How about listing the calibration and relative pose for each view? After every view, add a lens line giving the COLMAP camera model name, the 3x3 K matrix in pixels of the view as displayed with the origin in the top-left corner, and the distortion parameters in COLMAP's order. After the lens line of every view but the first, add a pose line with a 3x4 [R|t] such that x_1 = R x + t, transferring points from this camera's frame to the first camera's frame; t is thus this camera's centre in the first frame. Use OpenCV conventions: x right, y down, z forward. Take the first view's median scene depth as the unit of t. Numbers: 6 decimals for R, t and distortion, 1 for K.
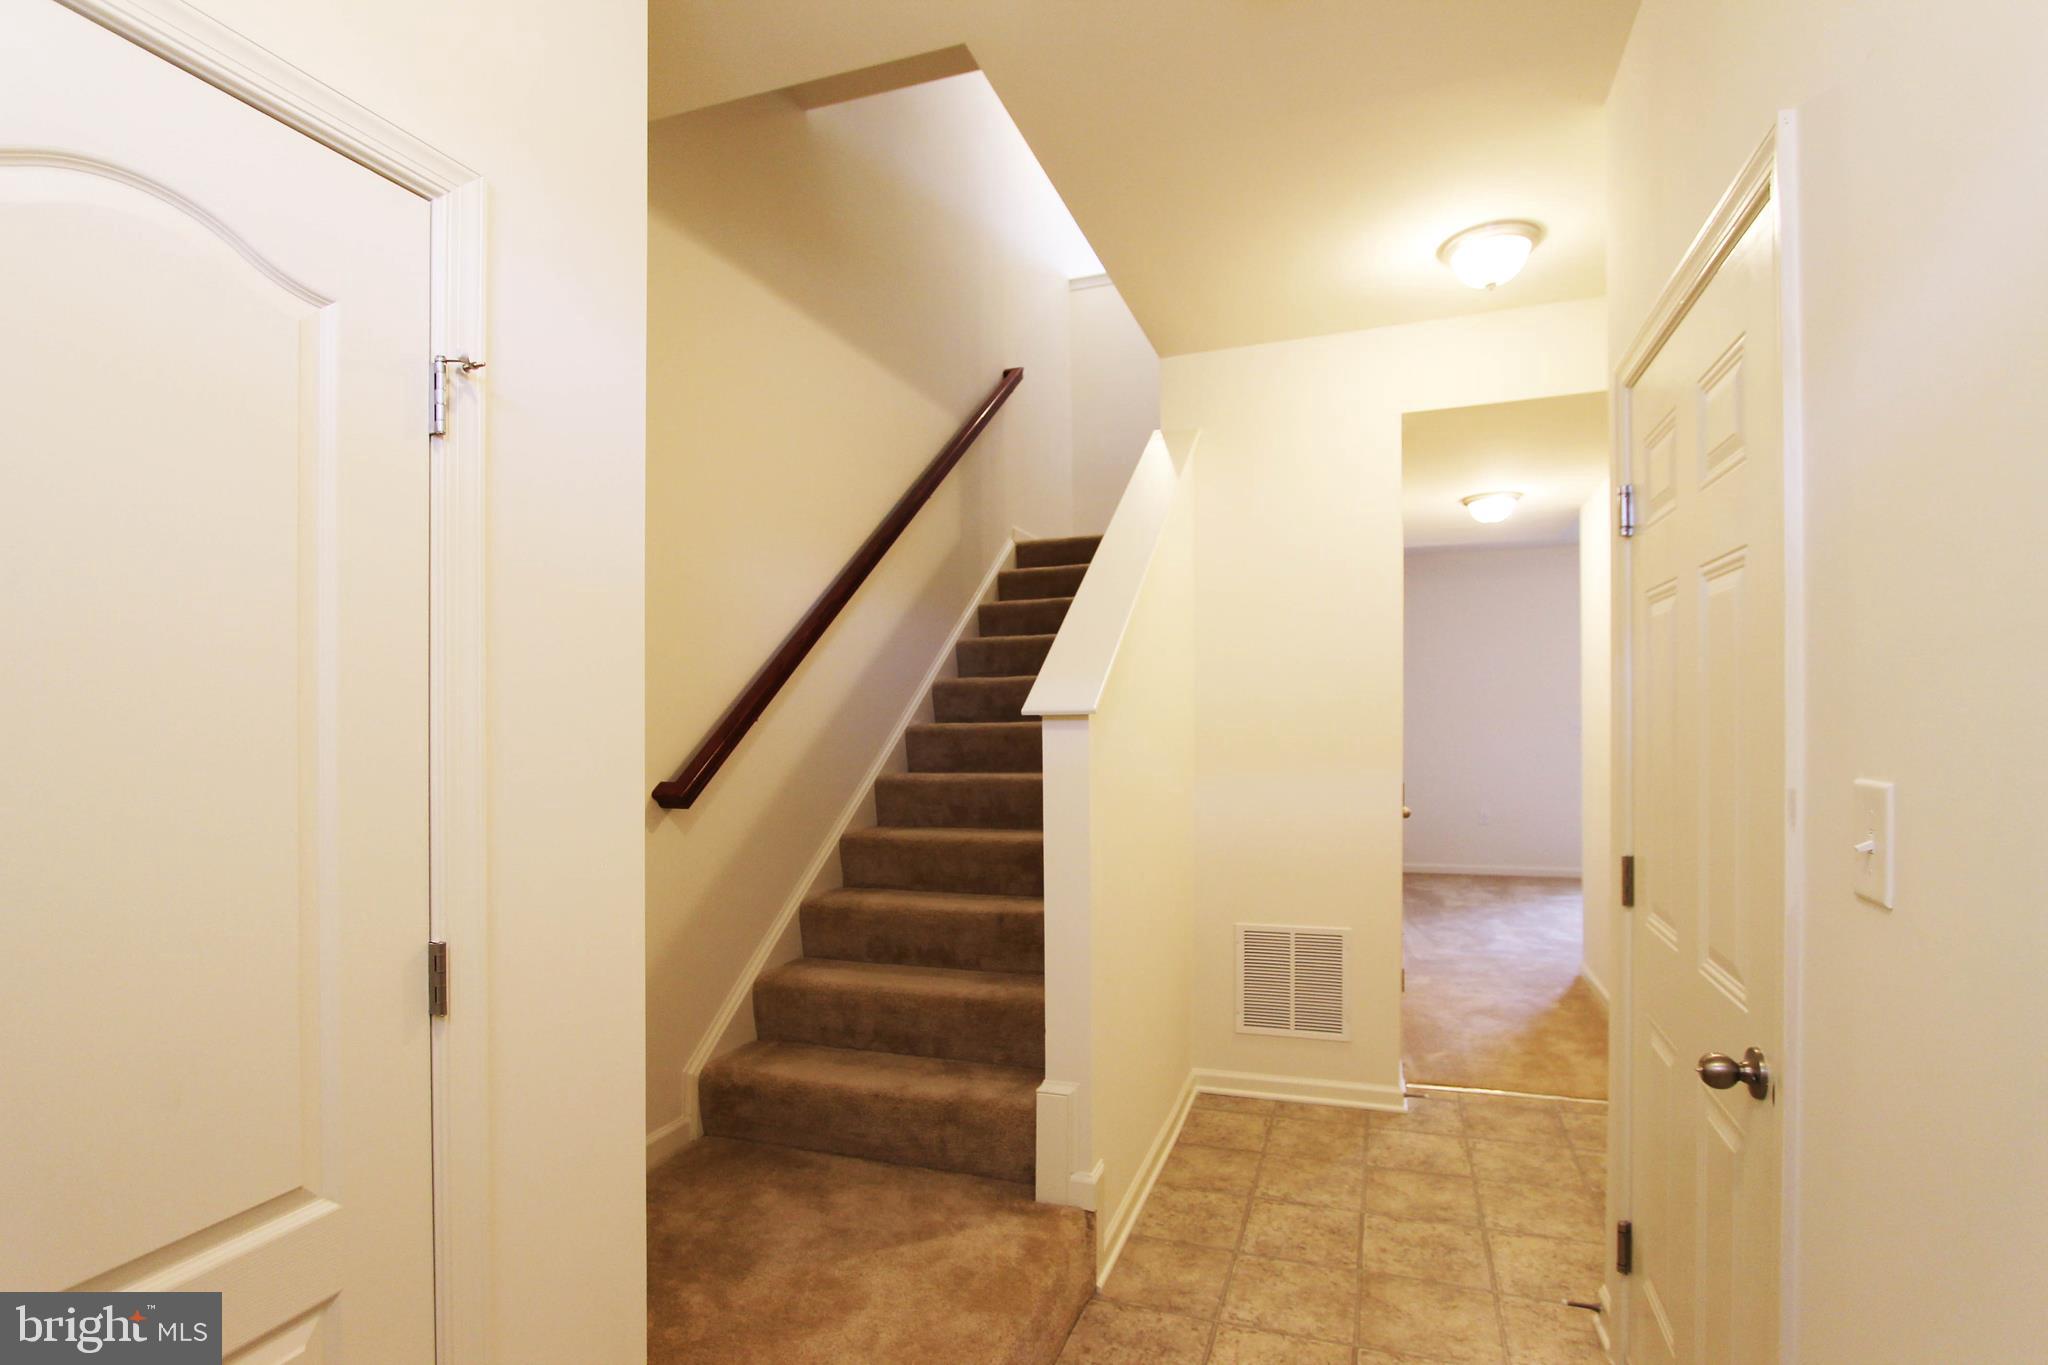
lens RADIAL K [[996.2, 0, 1076.0], [0, 996.2, 721.7], [0, 0, 1]] dist [-0.014932, 0.000084]
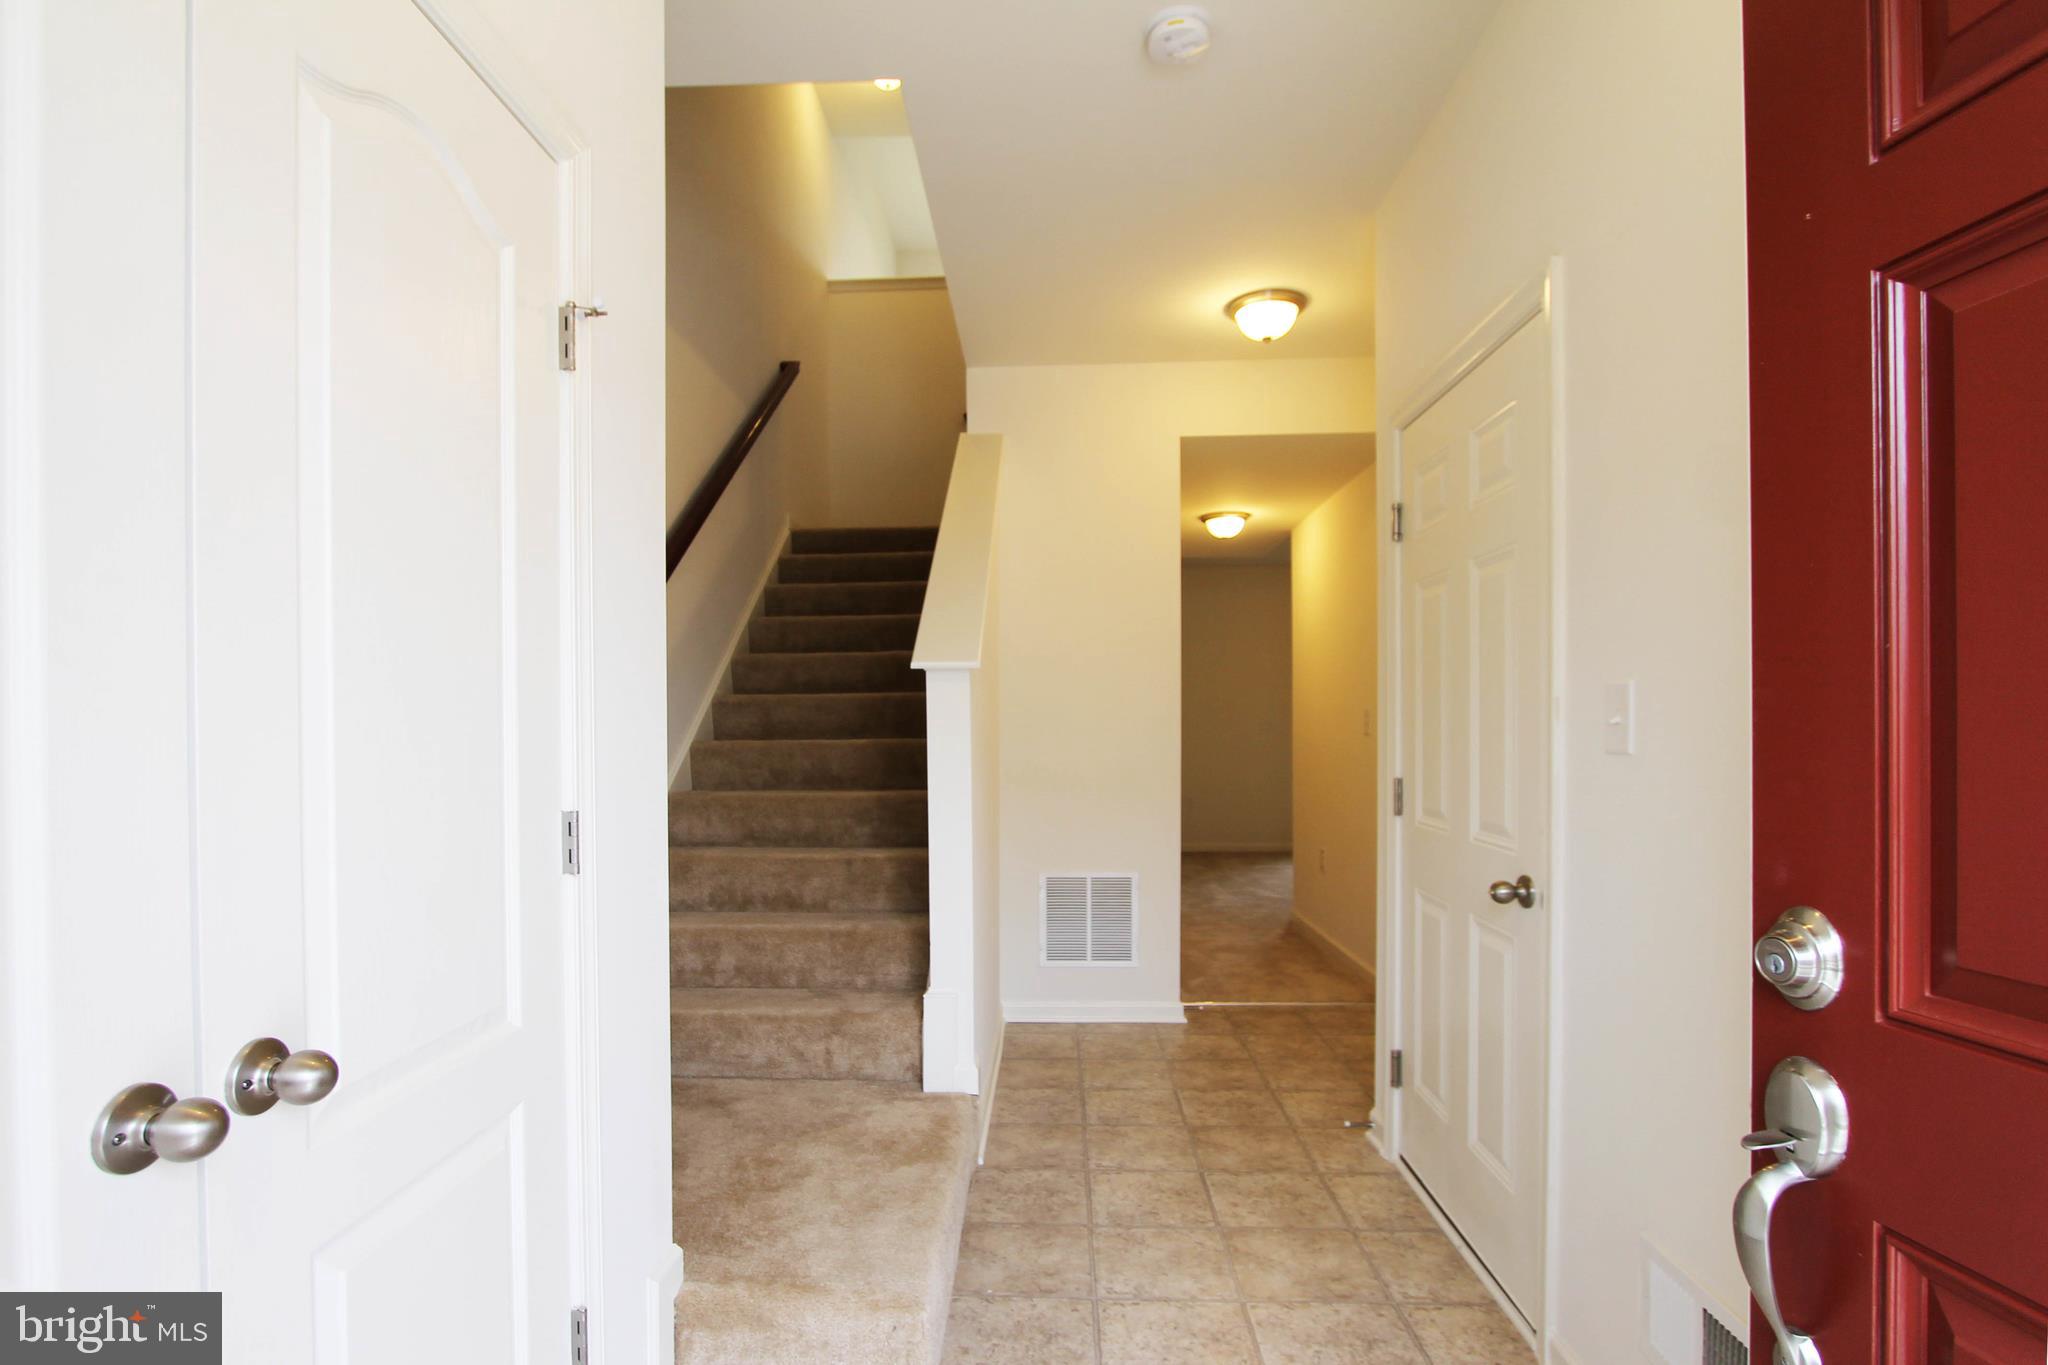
lens RADIAL K [[981.4, 0, 1030.6], [0, 981.4, 722.0], [0, 0, 1]] dist [-0.025502, 0.000420]
pose [[0.965223, 0.016425, 0.260911, -0.175996], [-0.014983, 0.999859, -0.007517, 0.050322], [-0.260998, 0.003346, 0.965333, -0.095125]]
